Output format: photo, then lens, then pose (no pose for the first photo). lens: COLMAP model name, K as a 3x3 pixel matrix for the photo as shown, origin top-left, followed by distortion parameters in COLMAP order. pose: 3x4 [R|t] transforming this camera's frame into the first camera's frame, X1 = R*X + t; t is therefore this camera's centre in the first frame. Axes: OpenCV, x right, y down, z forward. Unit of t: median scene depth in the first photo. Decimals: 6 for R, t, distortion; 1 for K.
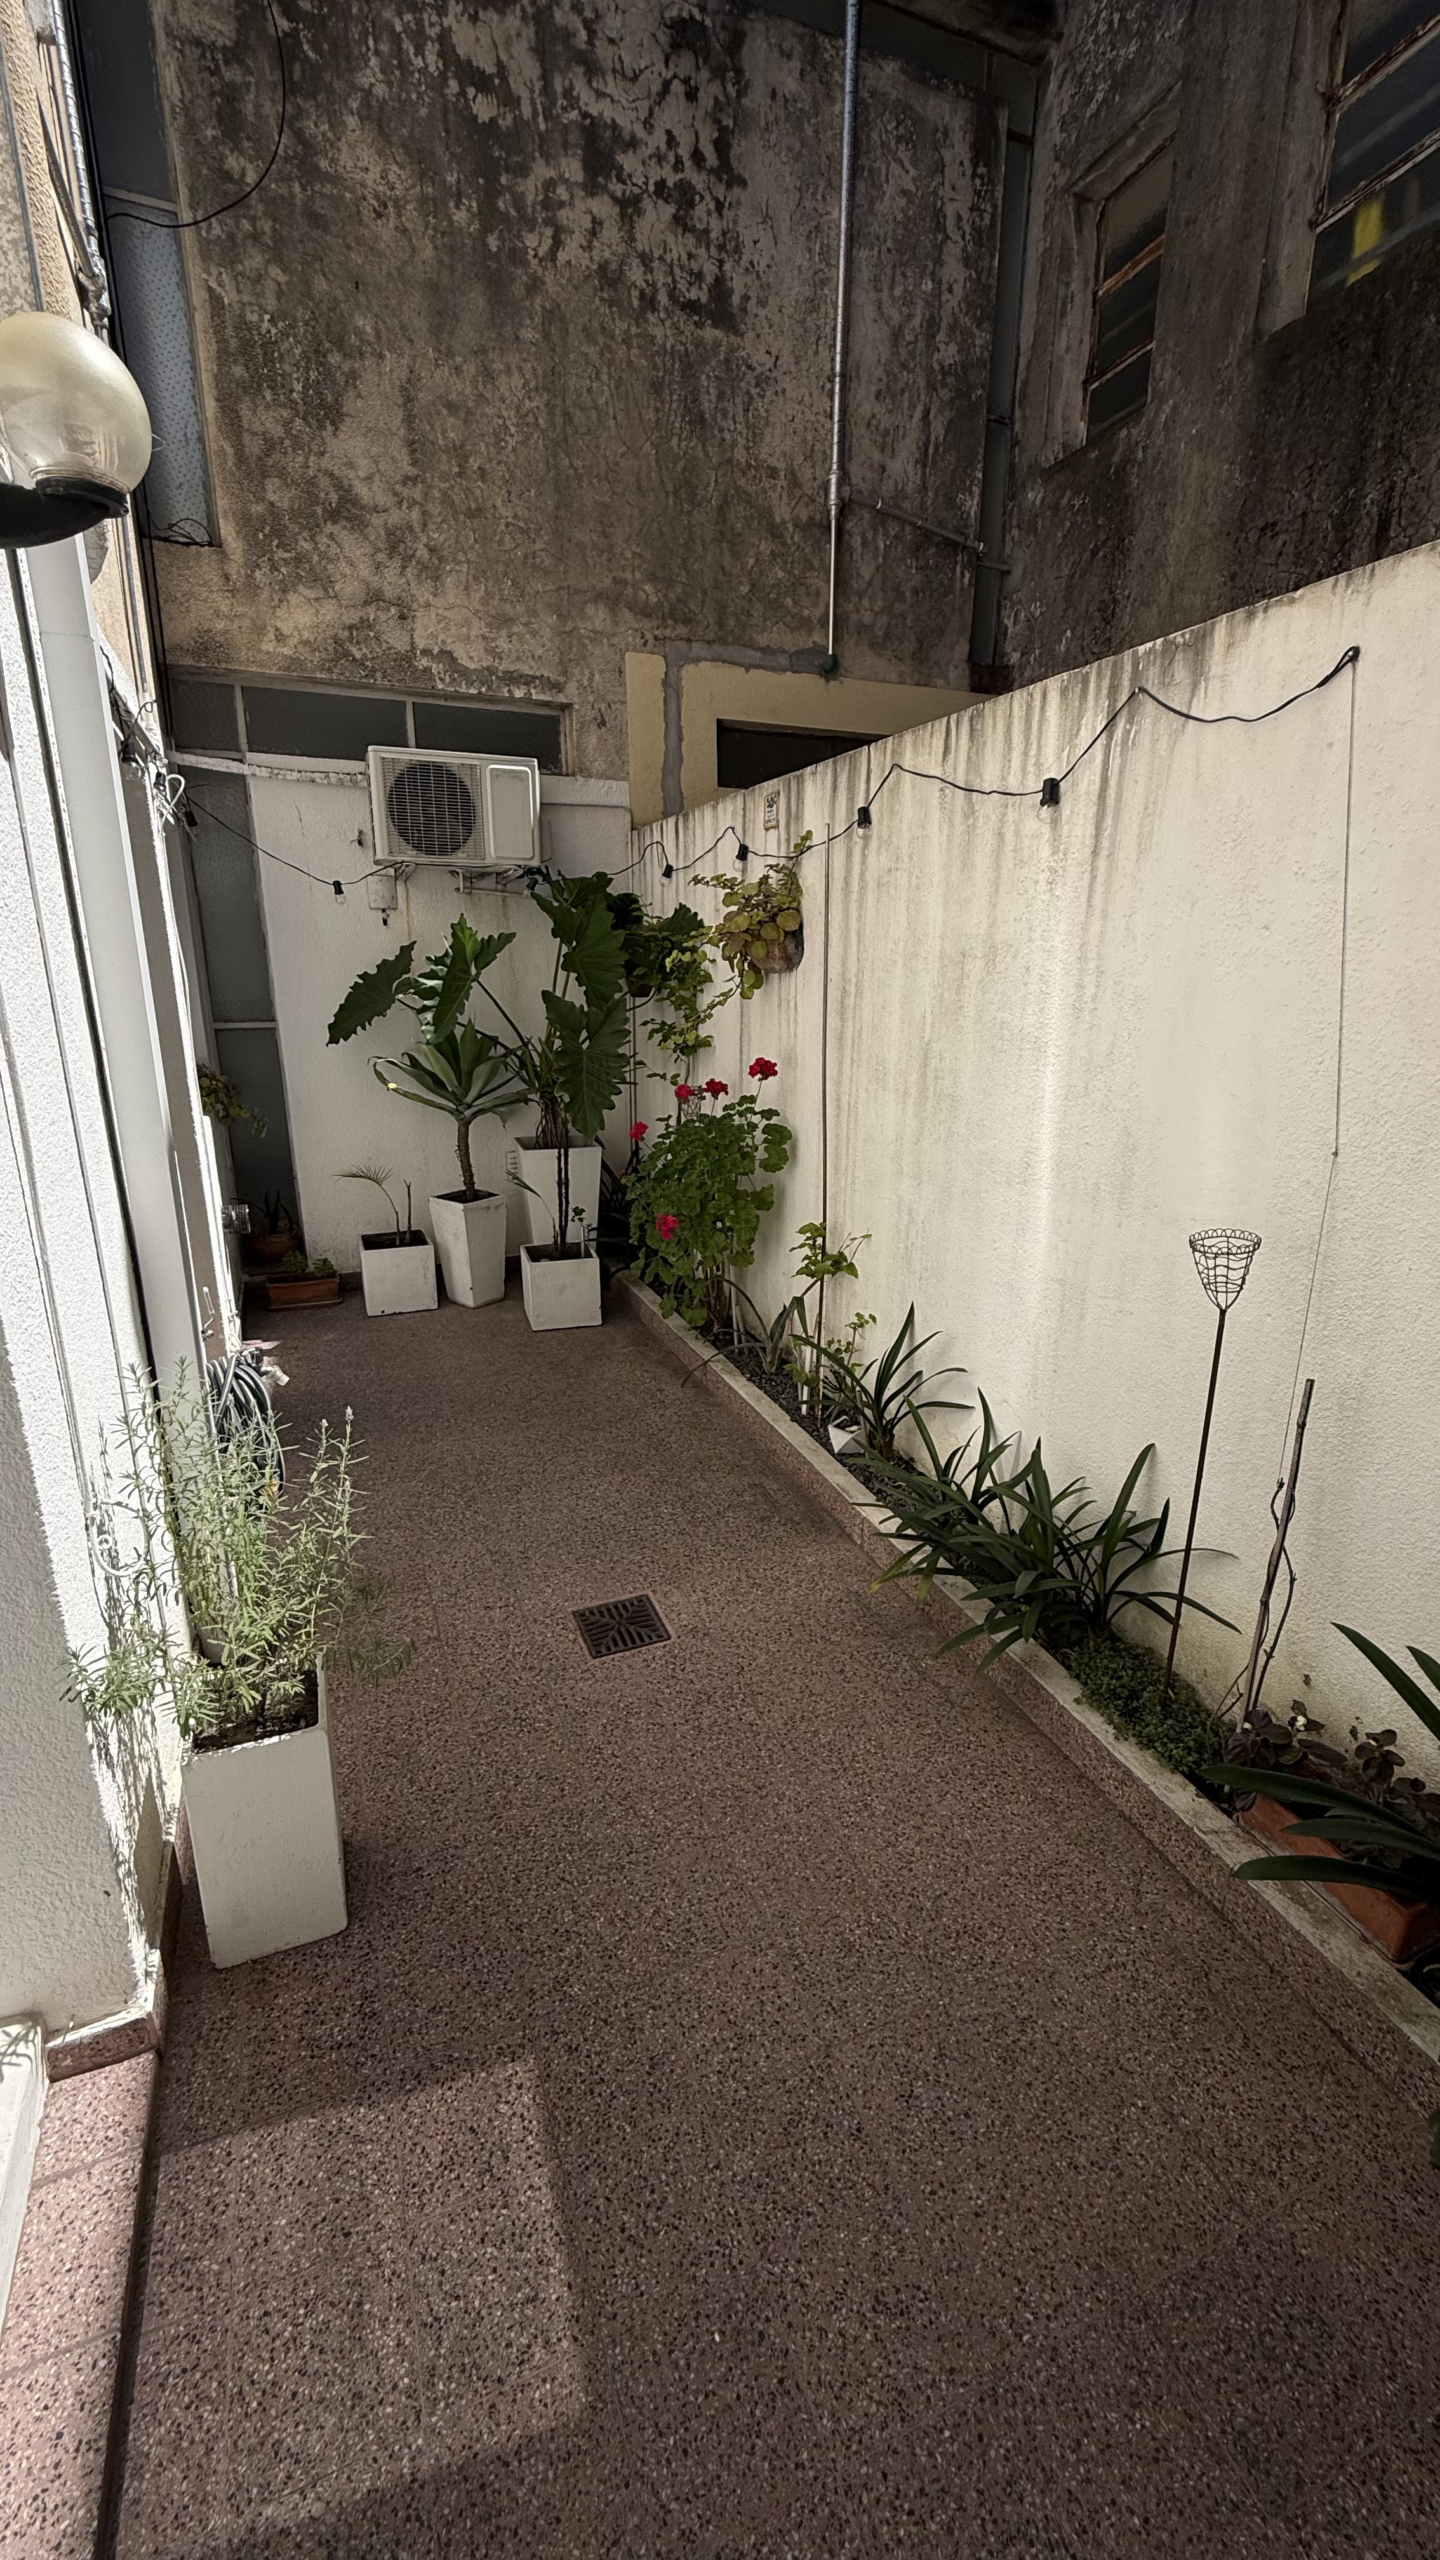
lens RADIAL K [[1023.0, 0, 720.7], [0, 1023.0, 1273.7], [0, 0, 1]] dist [-0.001320, 0.000008]
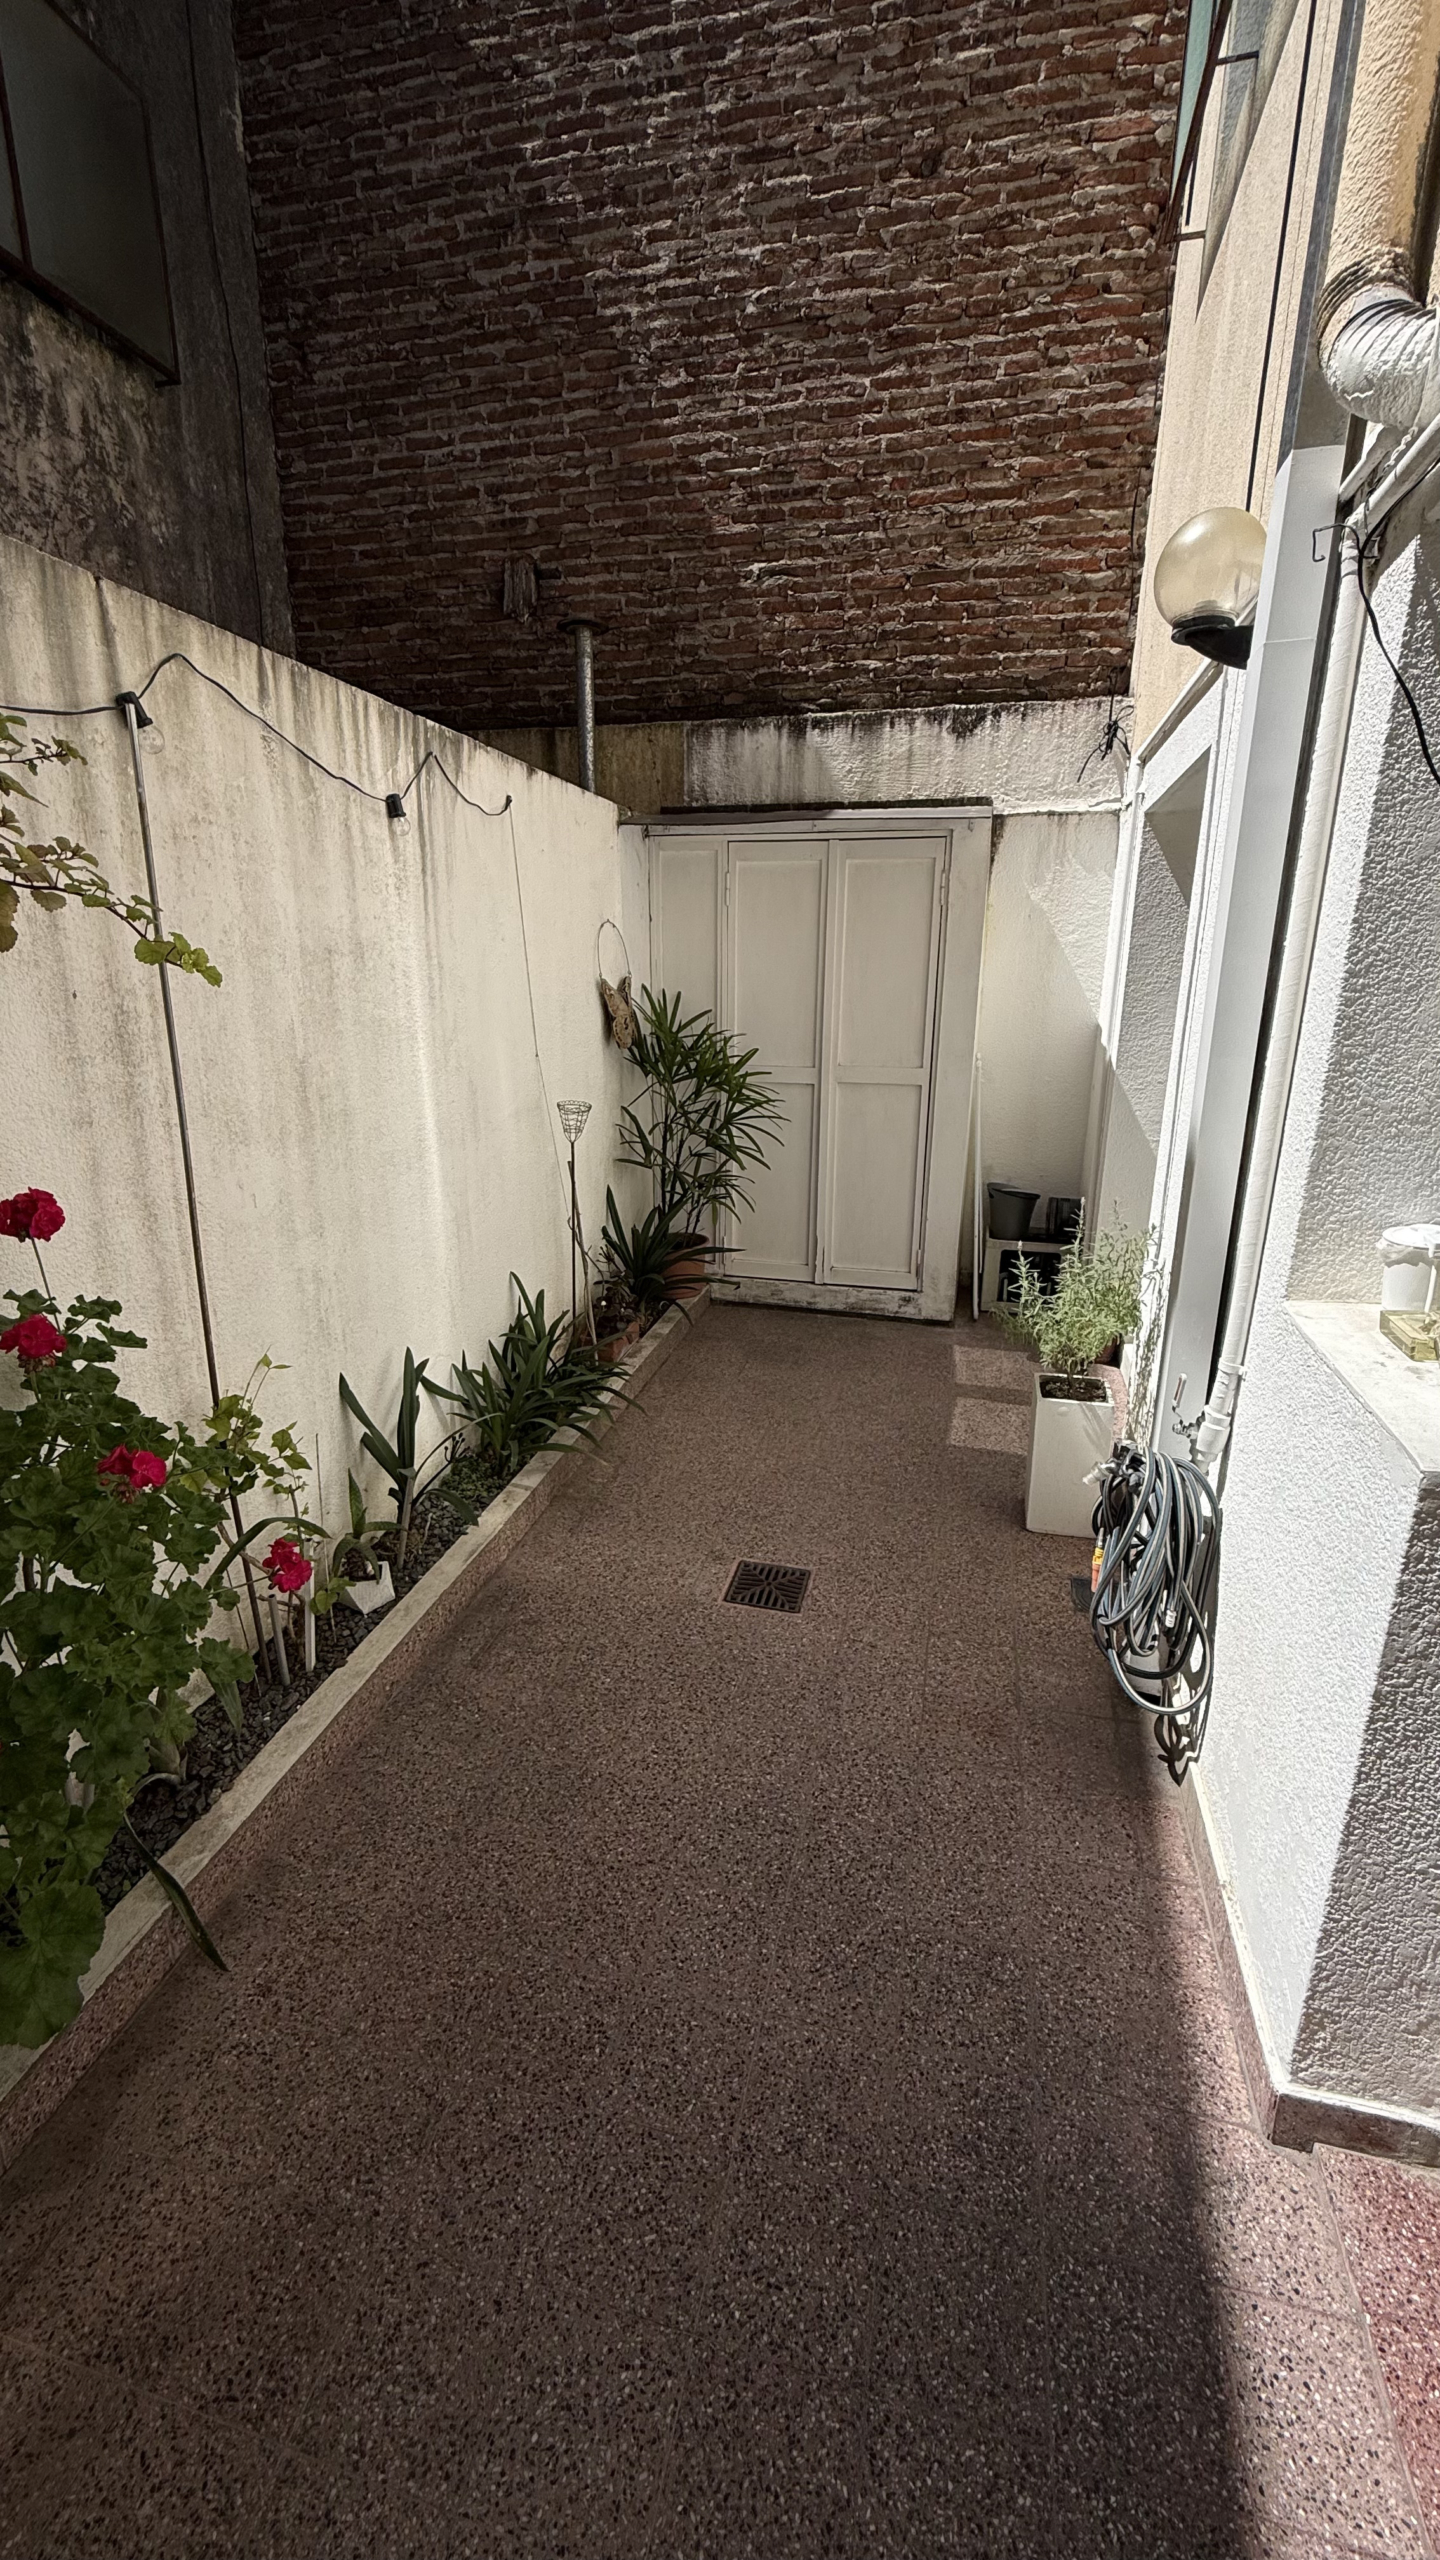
lens RADIAL K [[1023.0, 0, 720.7], [0, 1023.0, 1273.7], [0, 0, 1]] dist [-0.001320, 0.000008]
pose [[-0.808527, -0.184464, 0.558800, -0.595334], [0.159646, 0.845226, 0.510006, -0.484677], [-0.566390, 0.501564, -0.653939, 1.564066]]
